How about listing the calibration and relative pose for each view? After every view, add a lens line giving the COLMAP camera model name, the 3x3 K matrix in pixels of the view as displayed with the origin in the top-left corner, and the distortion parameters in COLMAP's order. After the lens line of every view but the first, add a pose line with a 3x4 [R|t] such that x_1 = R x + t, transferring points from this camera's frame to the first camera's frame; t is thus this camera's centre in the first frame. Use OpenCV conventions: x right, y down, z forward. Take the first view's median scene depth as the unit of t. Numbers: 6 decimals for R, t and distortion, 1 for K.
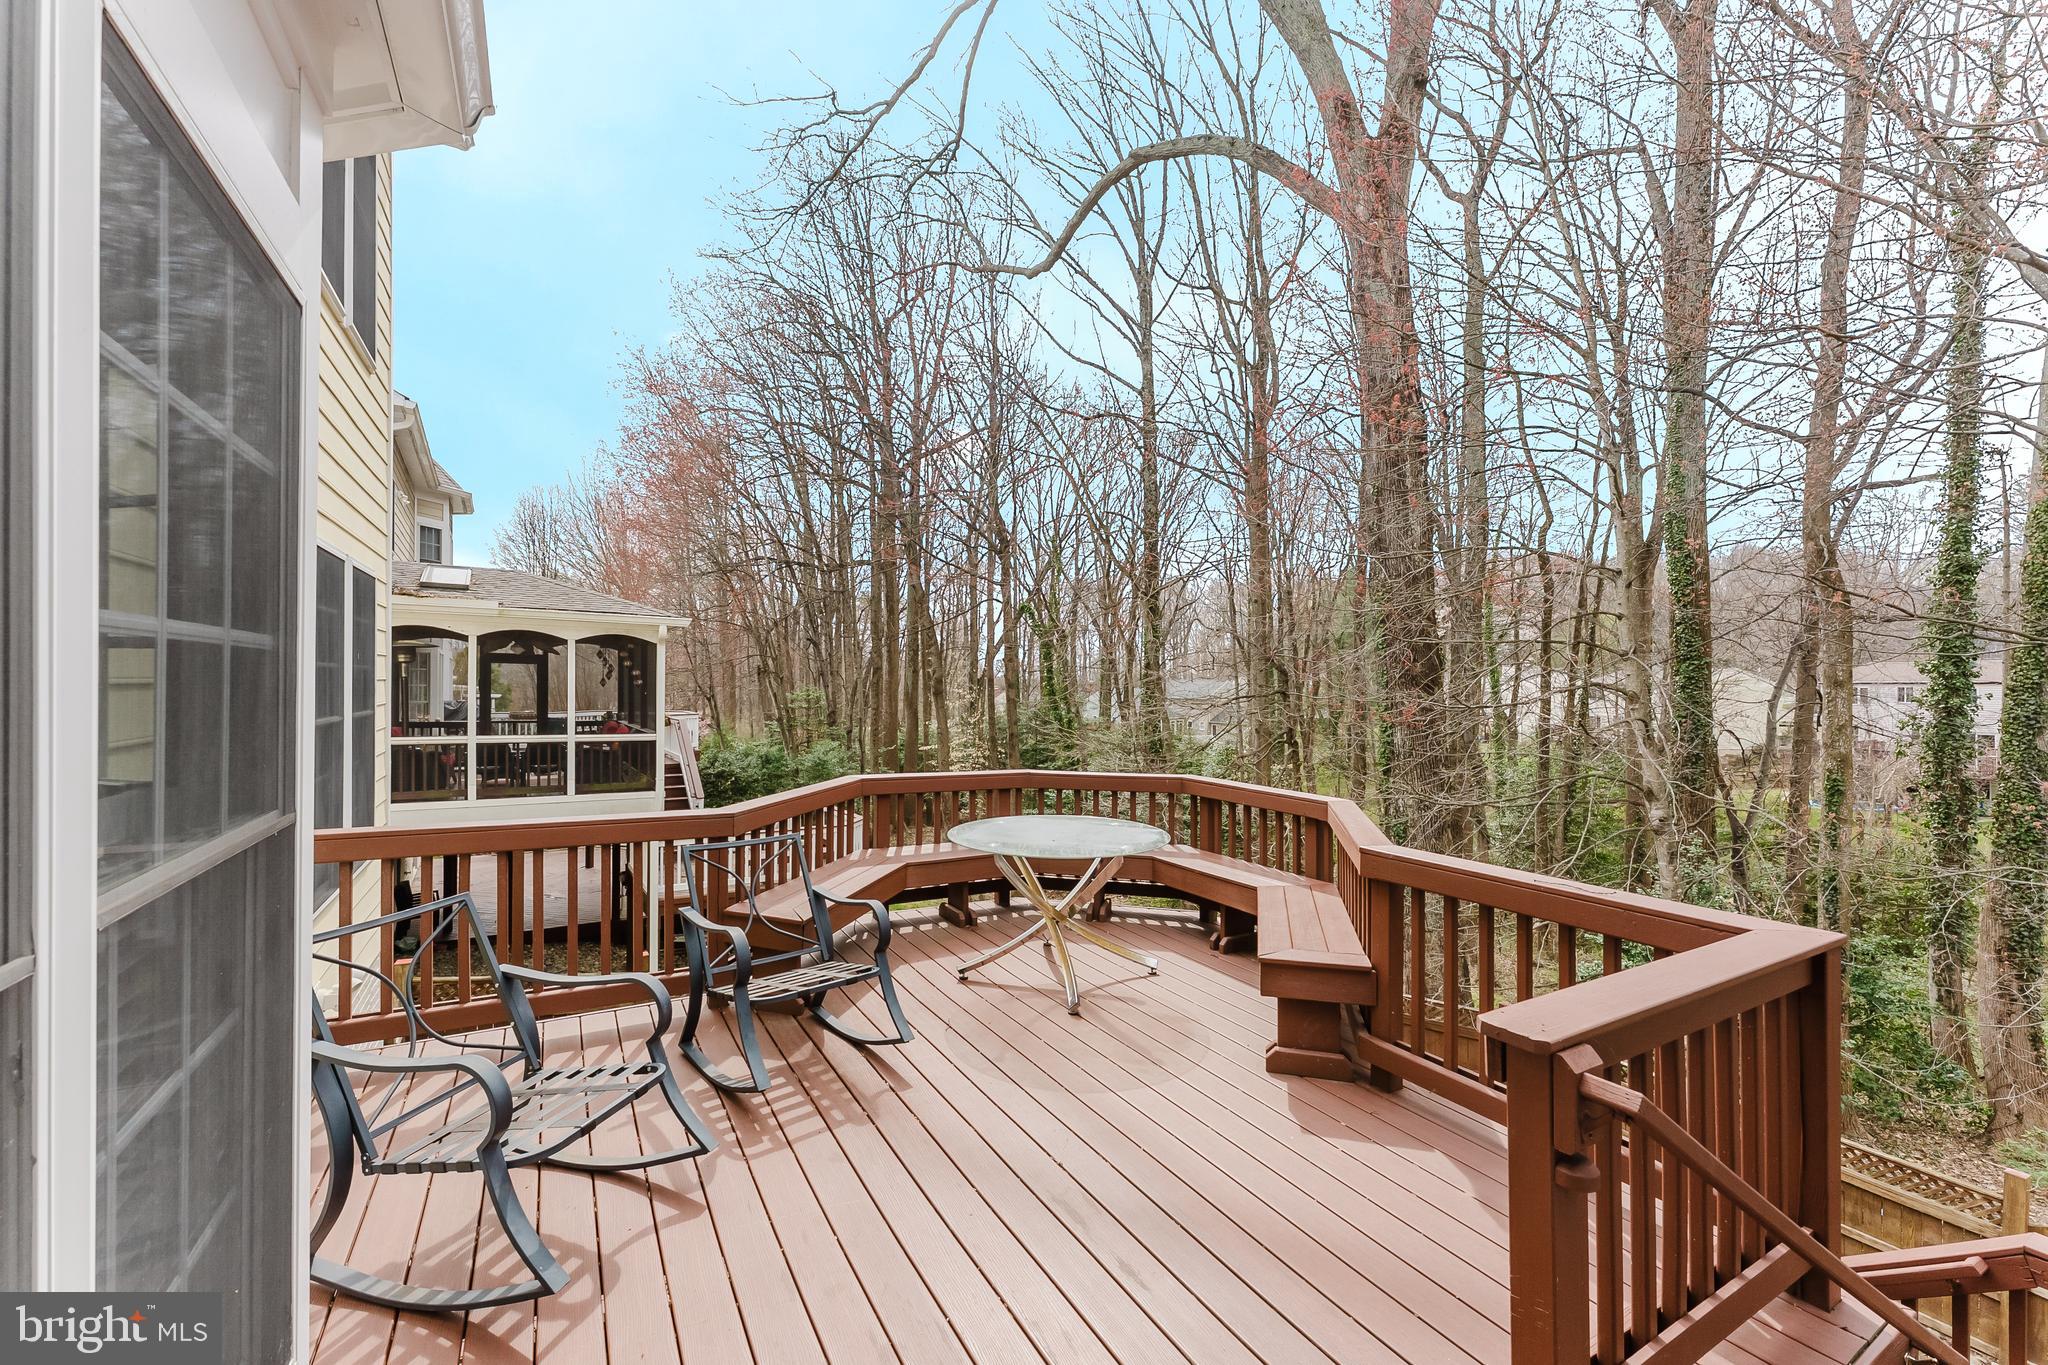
lens RADIAL K [[840.1, 0, 1030.5], [0, 840.1, 682.5], [0, 0, 1]] dist [-0.002171, 0.000296]
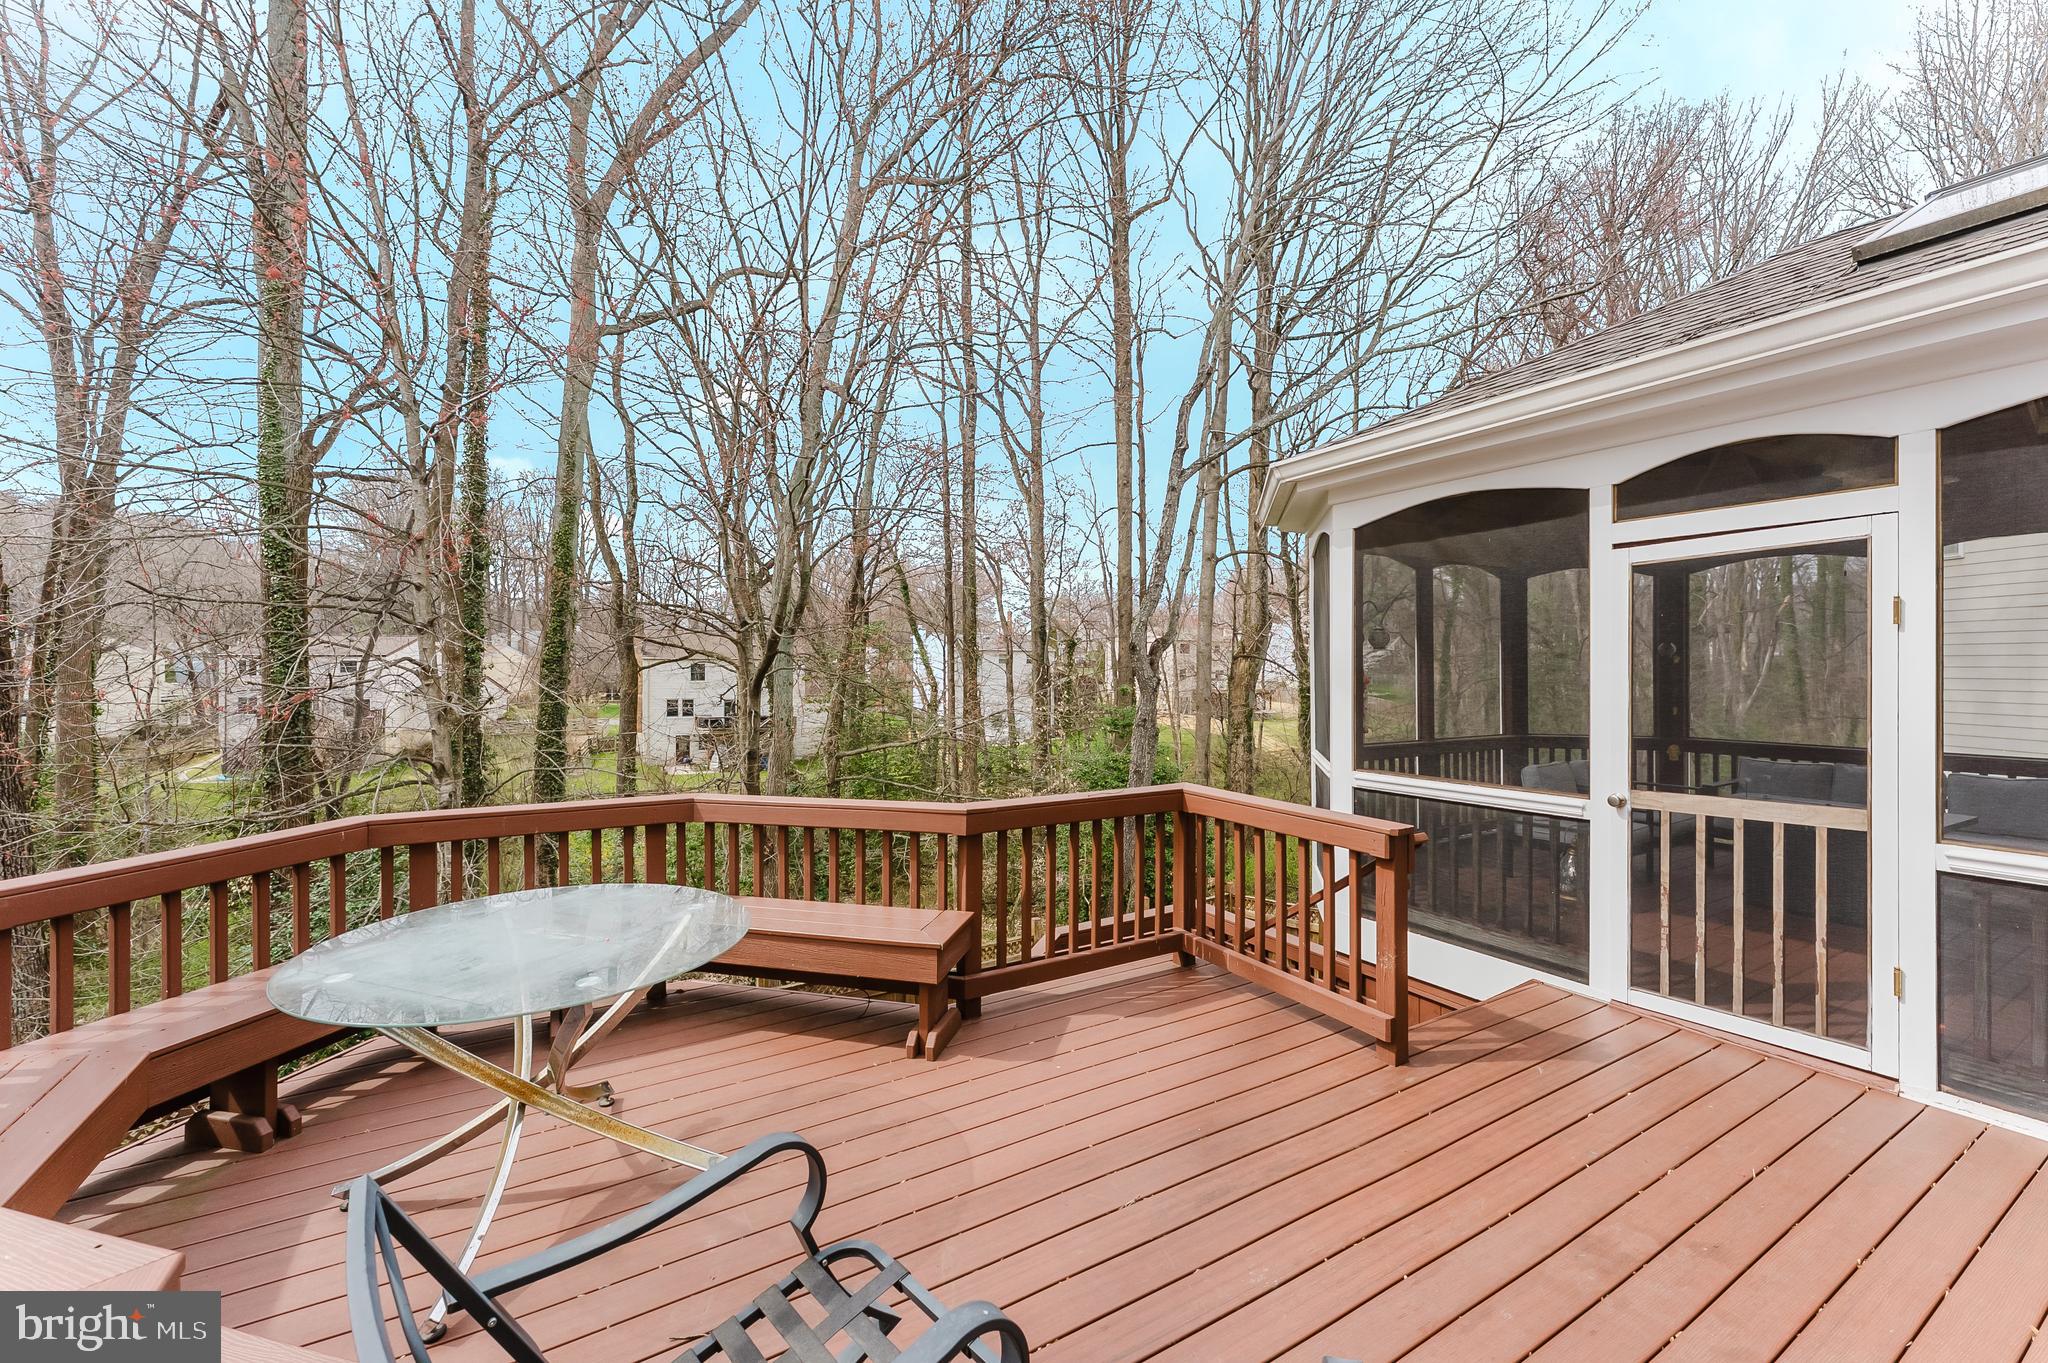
lens RADIAL K [[861.9, 0, 1016.7], [0, 861.9, 671.3], [0, 0, 1]] dist [0.006167, 0.000077]
pose [[-0.044220, -0.006954, 0.998998, -0.439298], [-0.002296, 0.999974, 0.006859, 0.010198], [-0.999019, -0.001991, -0.044235, 0.602000]]
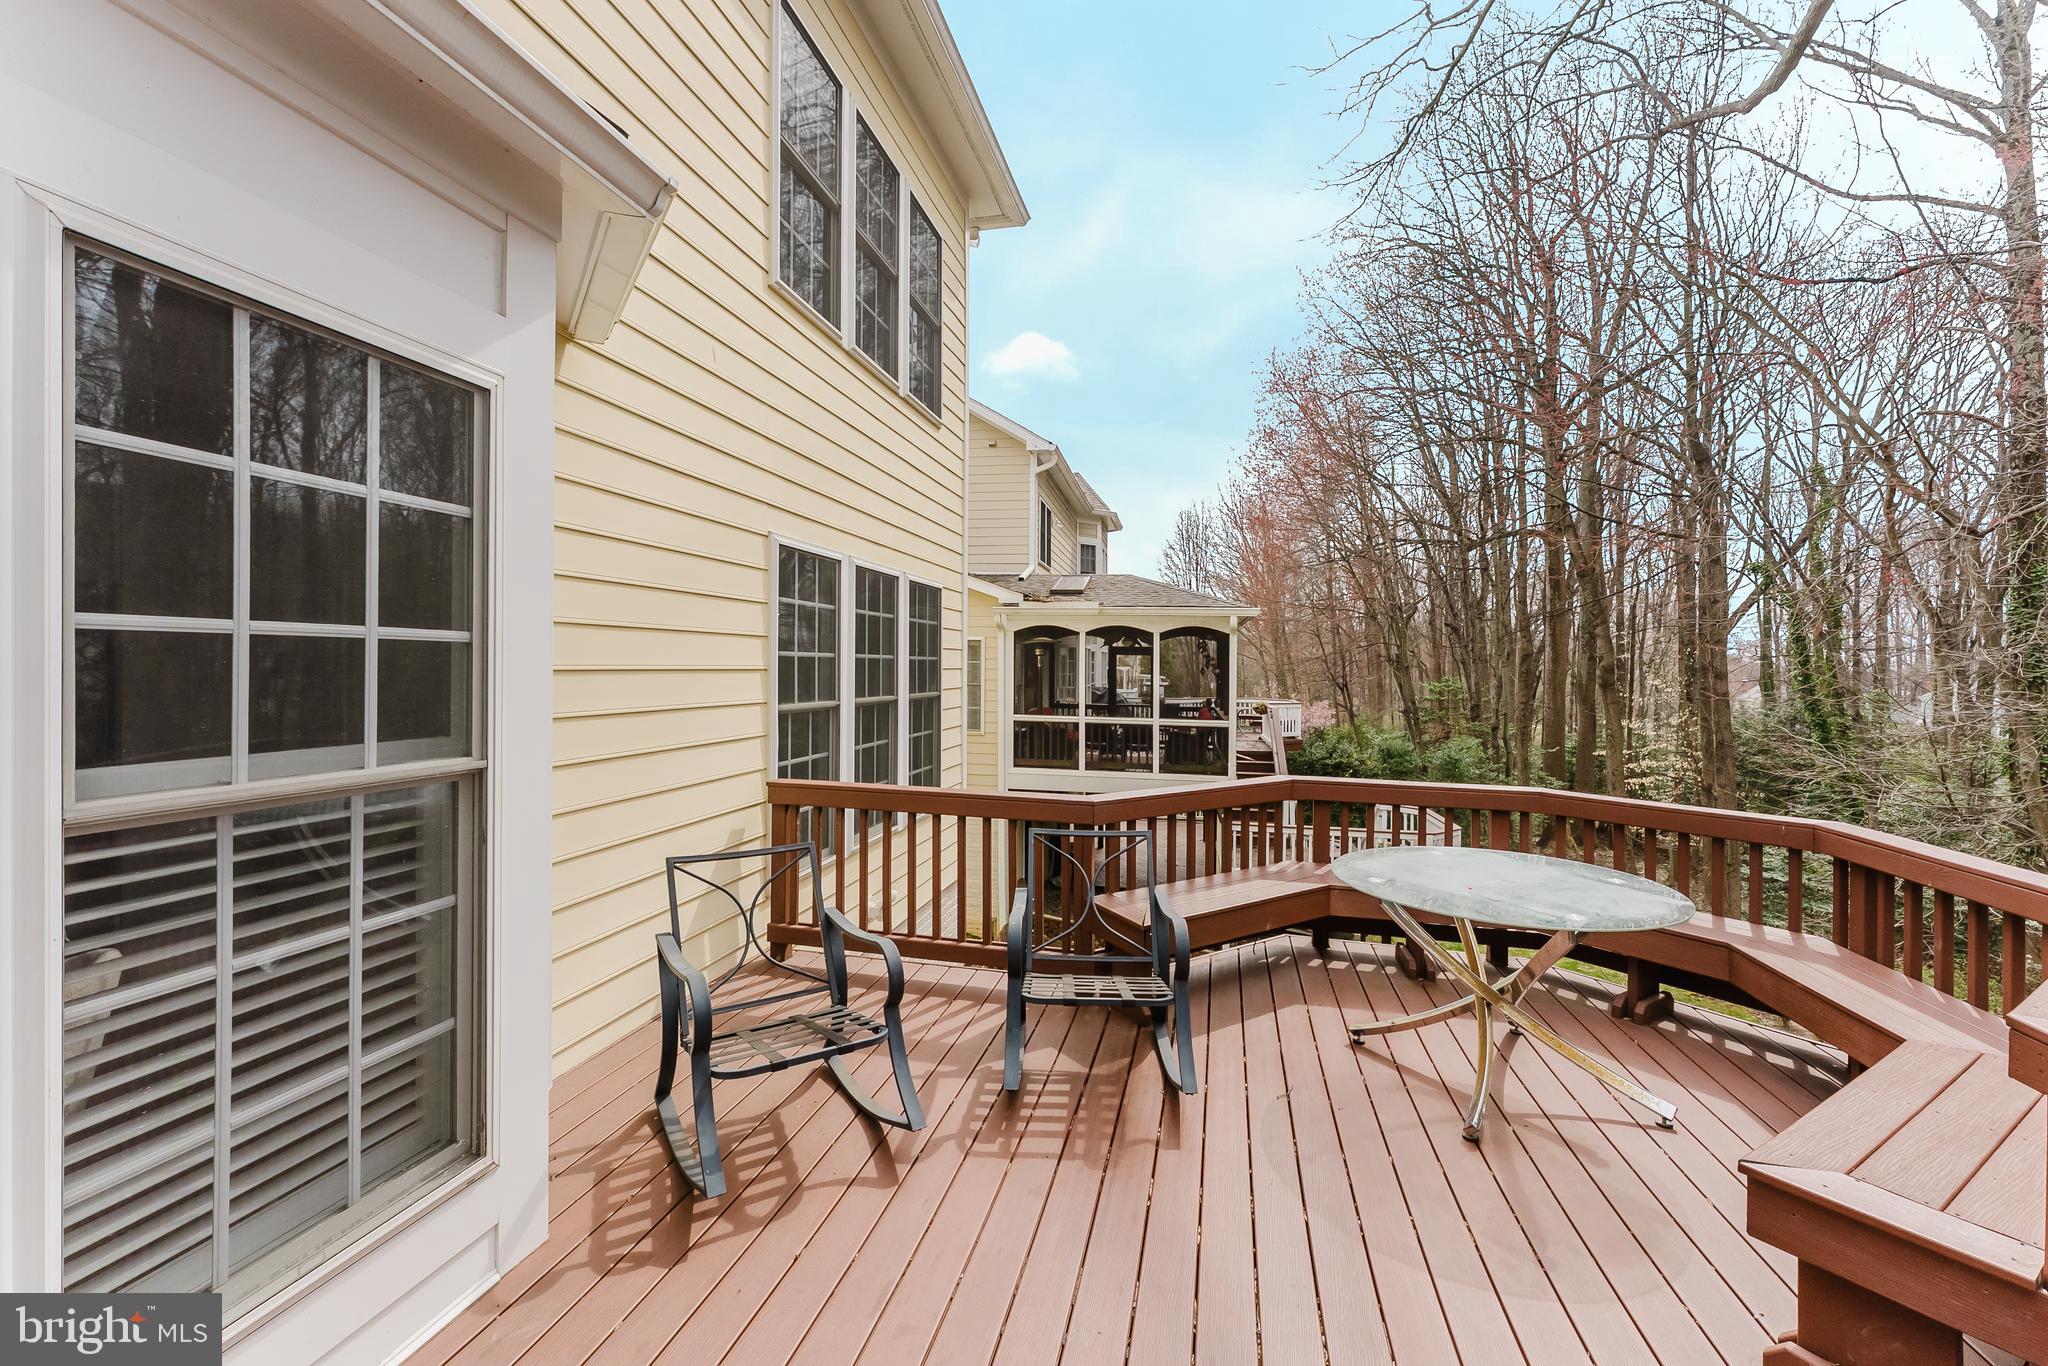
lens RADIAL K [[840.1, 0, 1026.9], [0, 840.1, 673.8], [0, 0, 1]] dist [-0.002171, 0.000296]
pose [[0.716972, -0.000870, -0.697102, 0.201513], [0.001320, 0.999999, 0.000109, 0.005123], [0.697101, -0.000998, 0.716972, 0.179744]]
